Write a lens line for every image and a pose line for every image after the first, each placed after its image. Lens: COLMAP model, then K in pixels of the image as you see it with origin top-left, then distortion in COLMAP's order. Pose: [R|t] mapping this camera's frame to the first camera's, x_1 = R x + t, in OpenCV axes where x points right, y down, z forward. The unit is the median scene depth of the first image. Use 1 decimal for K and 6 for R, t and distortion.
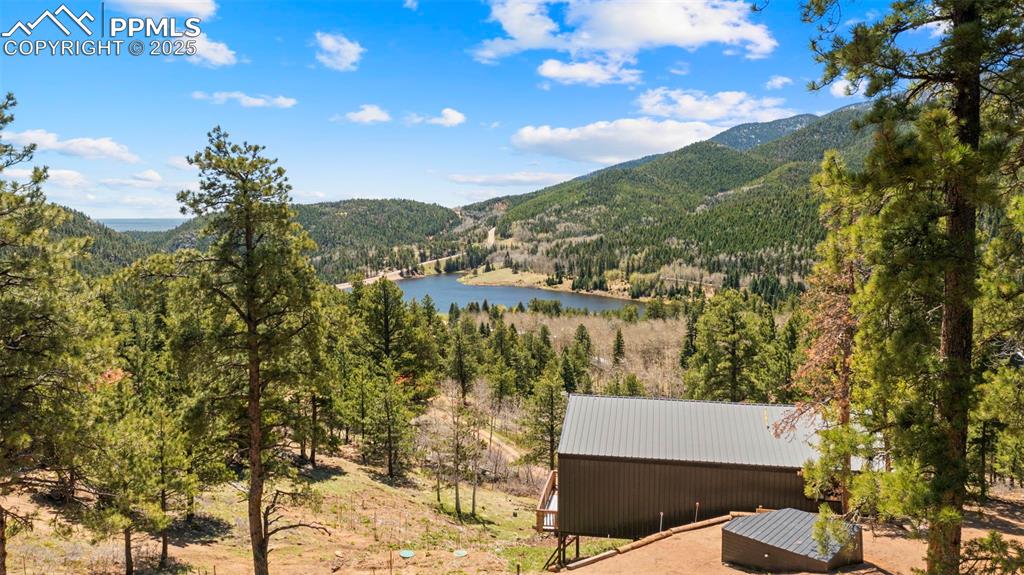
lens RADIAL K [[814.0, 0, 511.0], [0, 814.0, 283.2], [0, 0, 1]] dist [-0.013613, 0.000774]
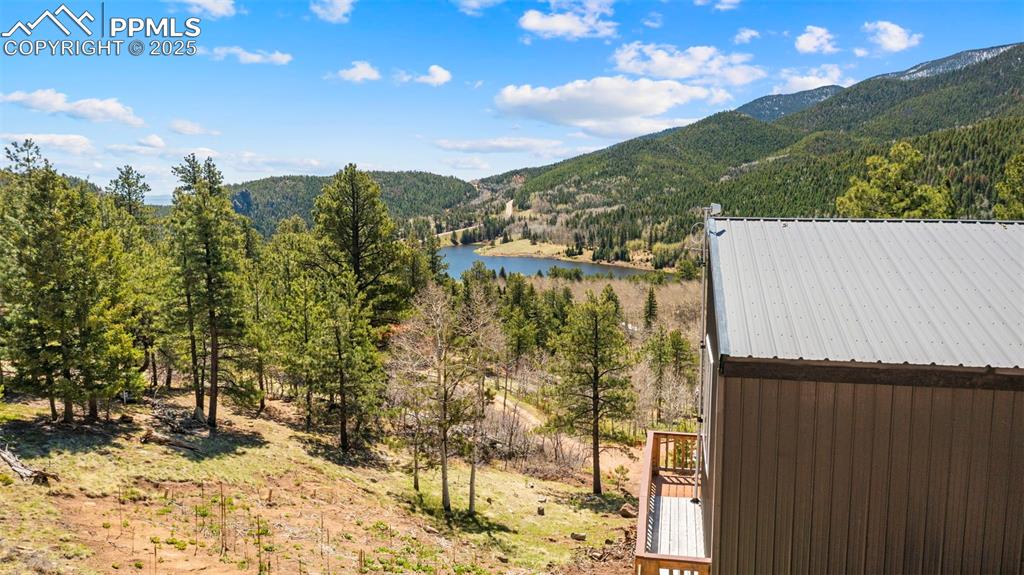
lens RADIAL K [[814.0, 0, 511.0], [0, 814.0, 283.2], [0, 0, 1]] dist [-0.013613, 0.000774]
pose [[0.999754, 0.000281, -0.022199, -0.004028], [0.000341, 0.999608, 0.027995, 0.090921], [0.022198, -0.027995, 0.999362, 0.374332]]
